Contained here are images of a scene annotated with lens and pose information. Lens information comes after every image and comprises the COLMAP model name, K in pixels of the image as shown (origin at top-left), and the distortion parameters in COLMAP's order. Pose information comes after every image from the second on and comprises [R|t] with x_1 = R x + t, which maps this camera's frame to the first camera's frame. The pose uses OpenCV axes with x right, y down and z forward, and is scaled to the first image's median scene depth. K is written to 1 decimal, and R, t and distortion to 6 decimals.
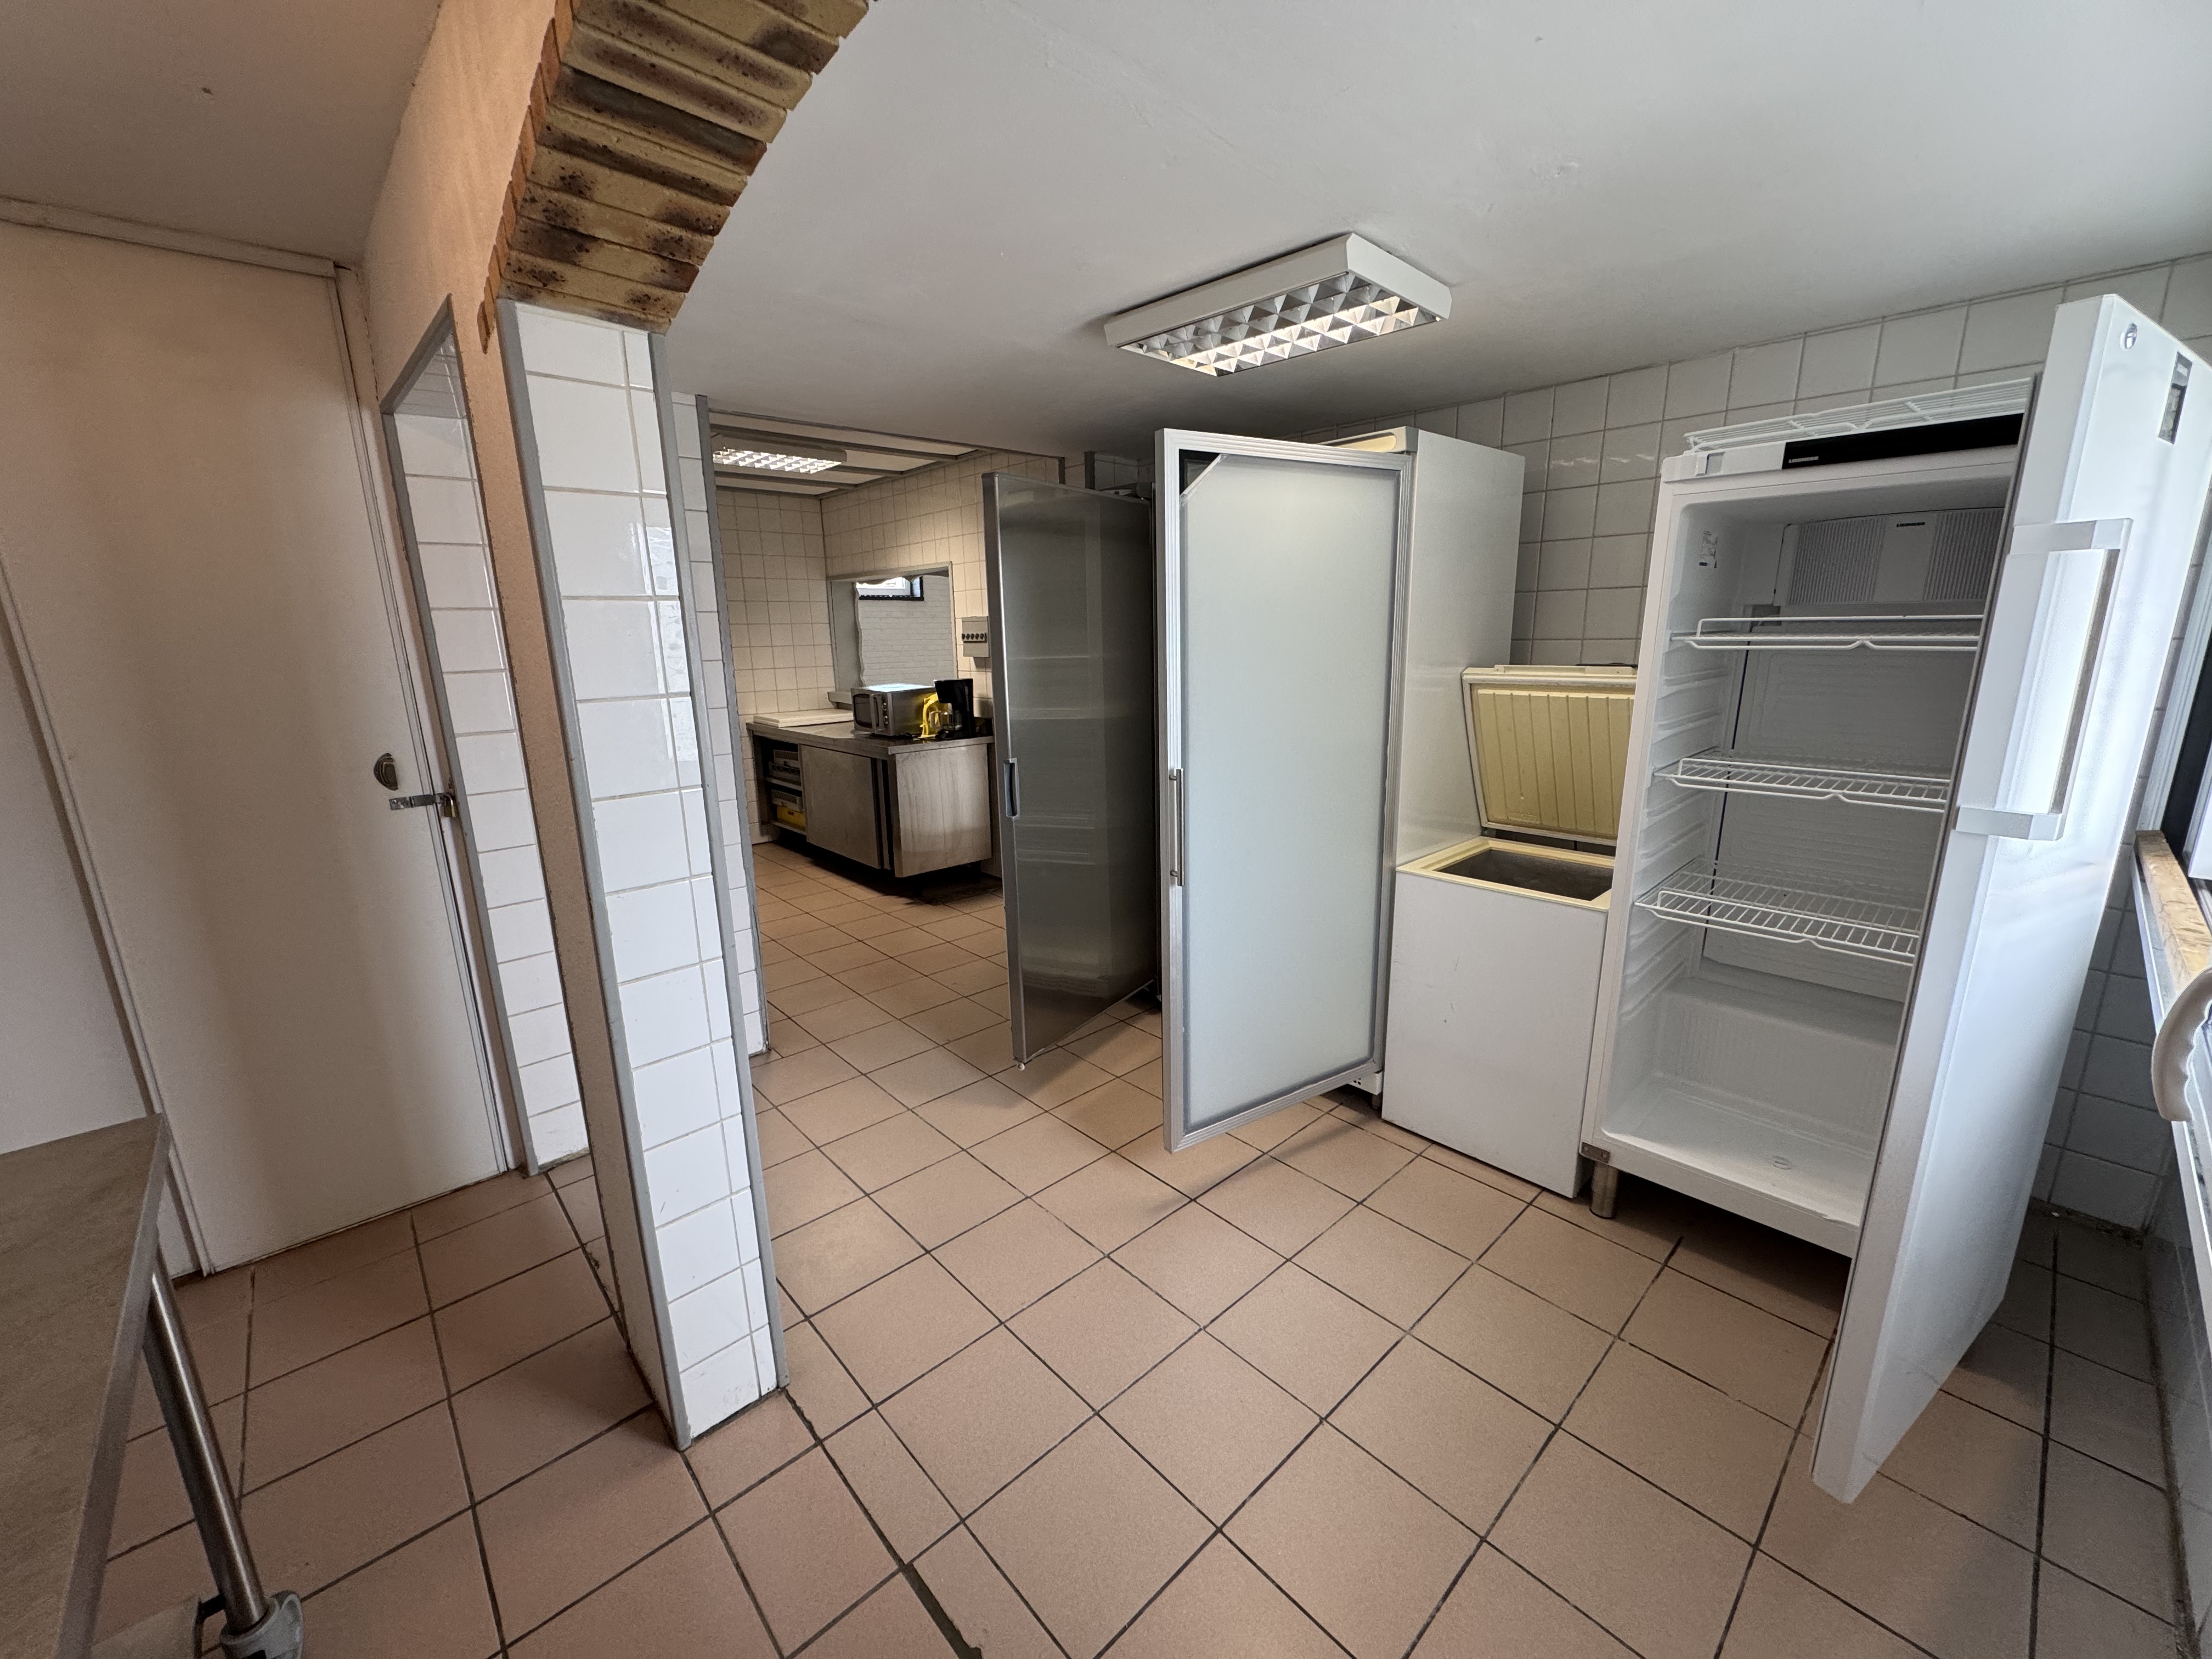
lens RADIAL K [[878.3, 0, 1108.4], [0, 878.3, 832.6], [0, 0, 1]] dist [-0.000396, 0.000050]
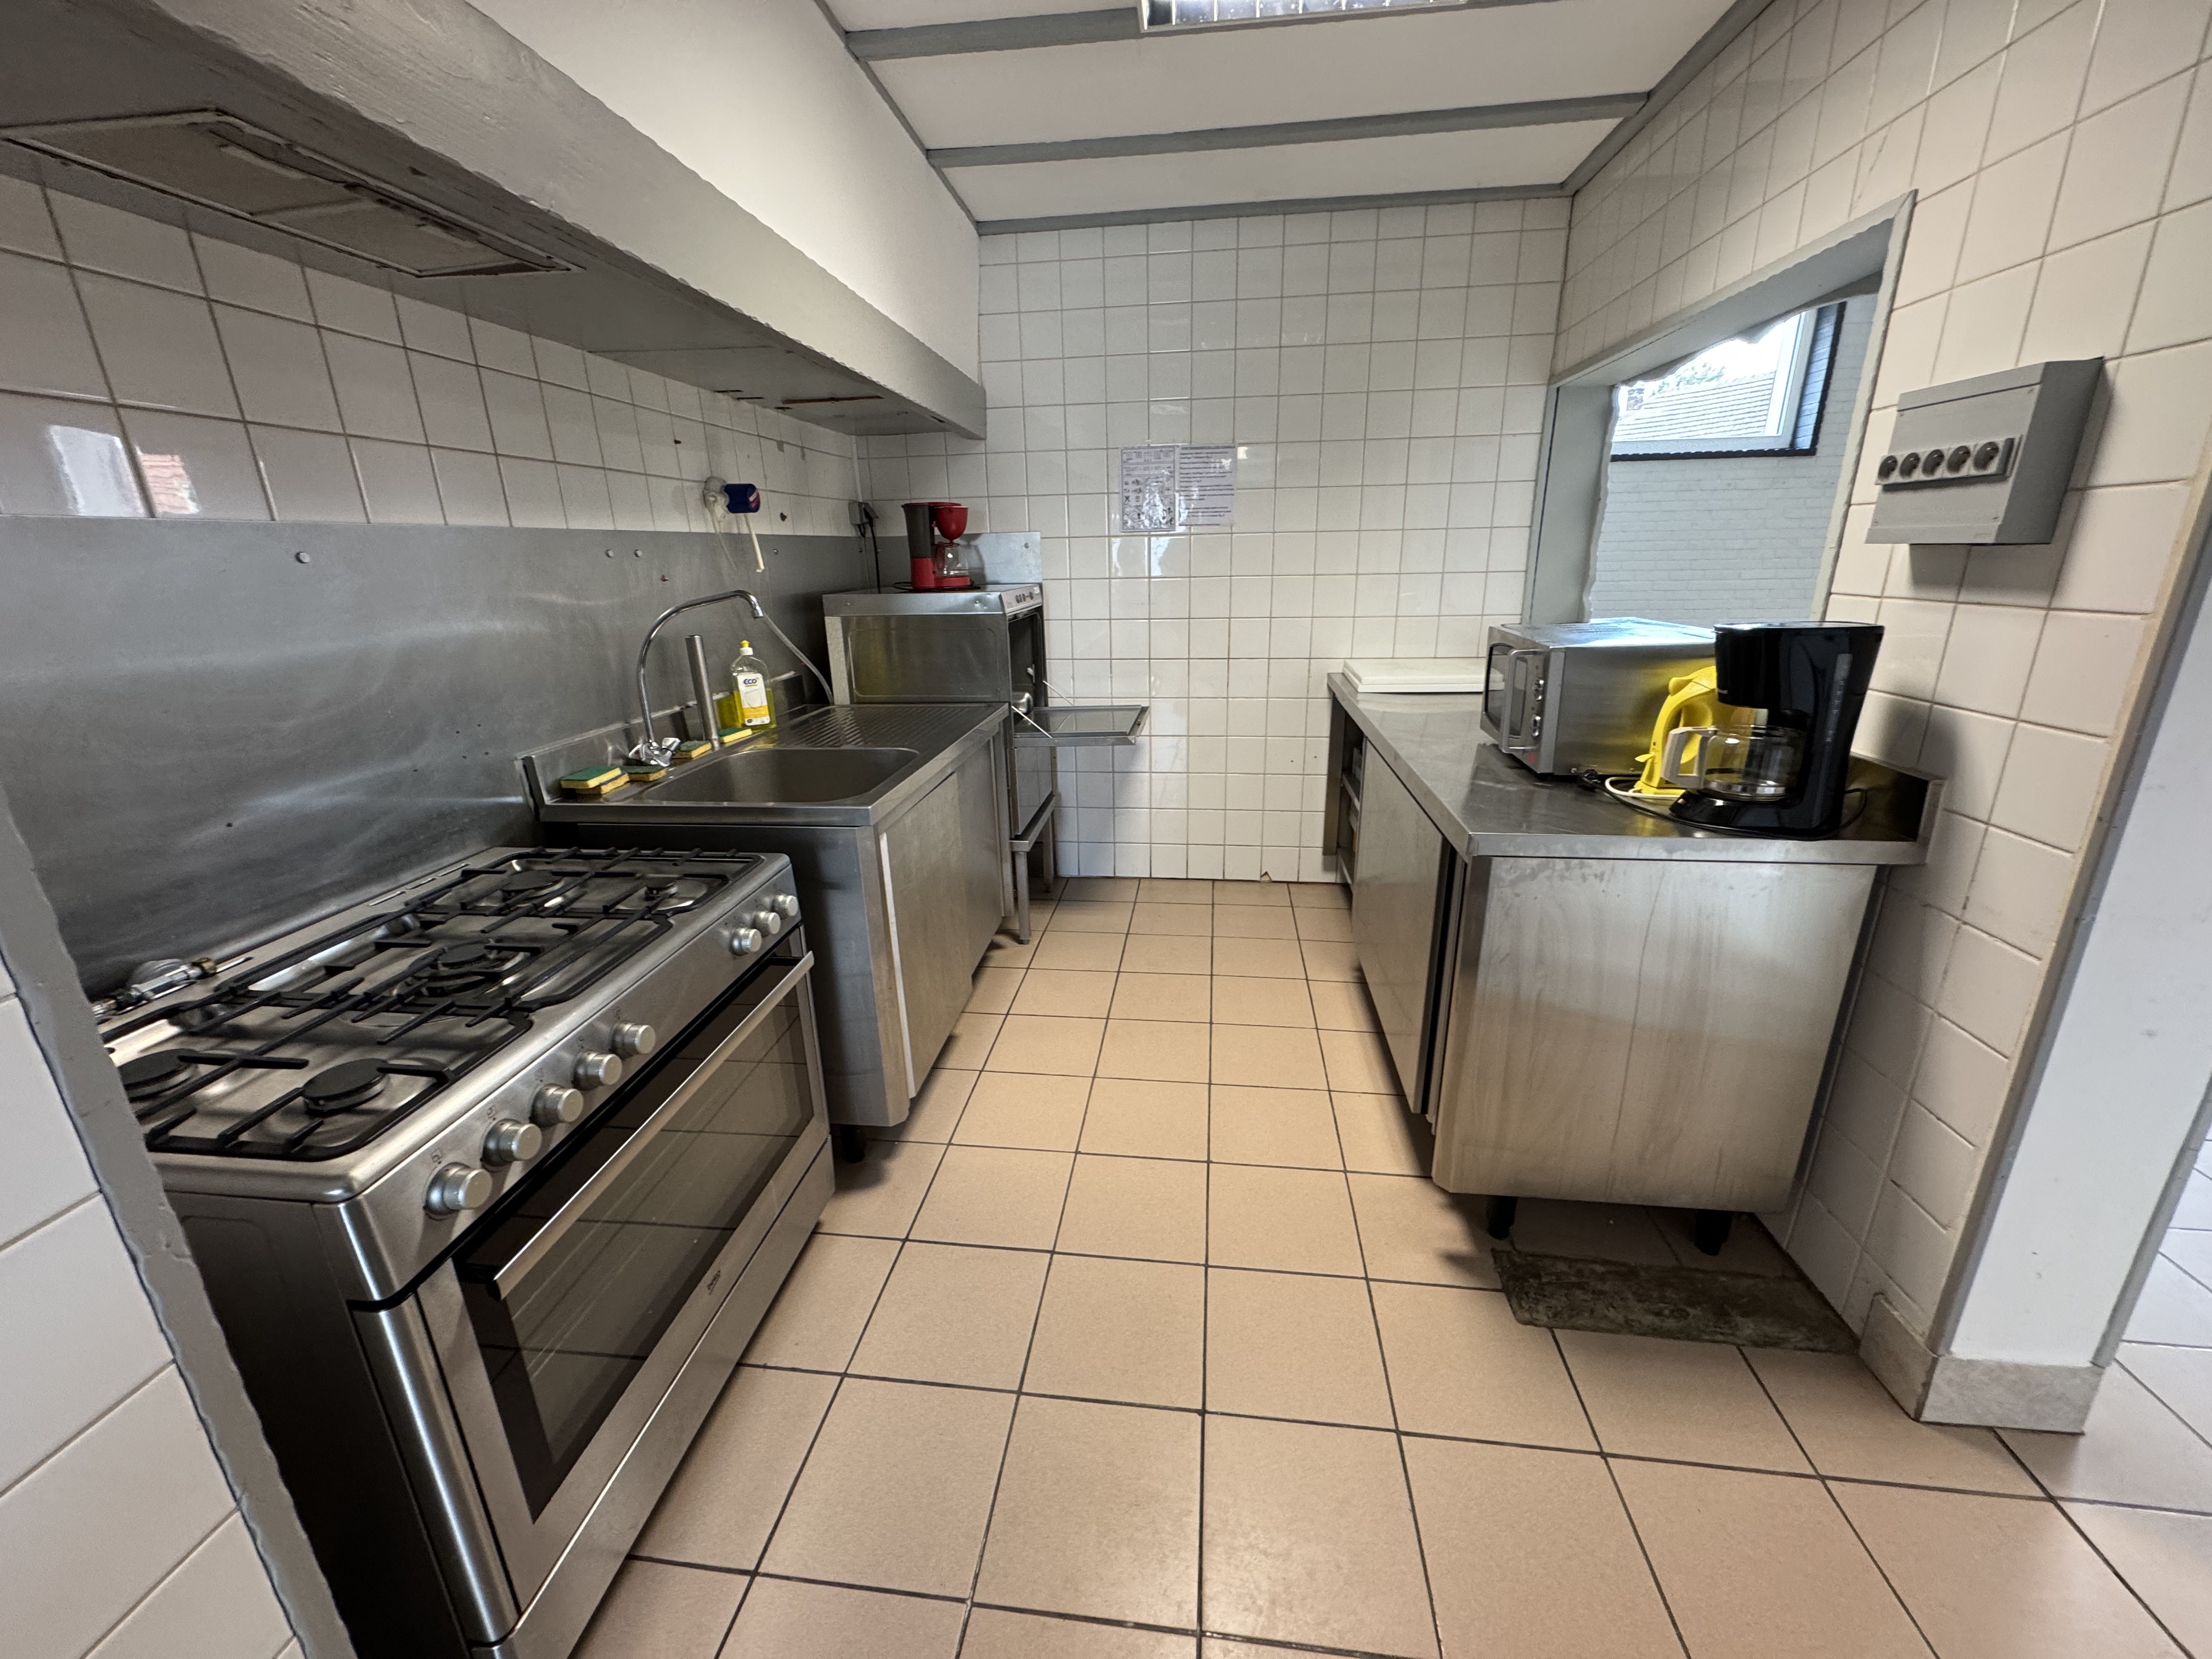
lens RADIAL K [[878.3, 0, 1103.2], [0, 878.3, 825.2], [0, 0, 1]] dist [-0.000396, 0.000050]
pose [[0.648976, 0.229360, -0.725414, -0.099244], [-0.160685, 0.973289, 0.163979, -0.119491], [0.743647, 0.010144, 0.668495, 0.631874]]
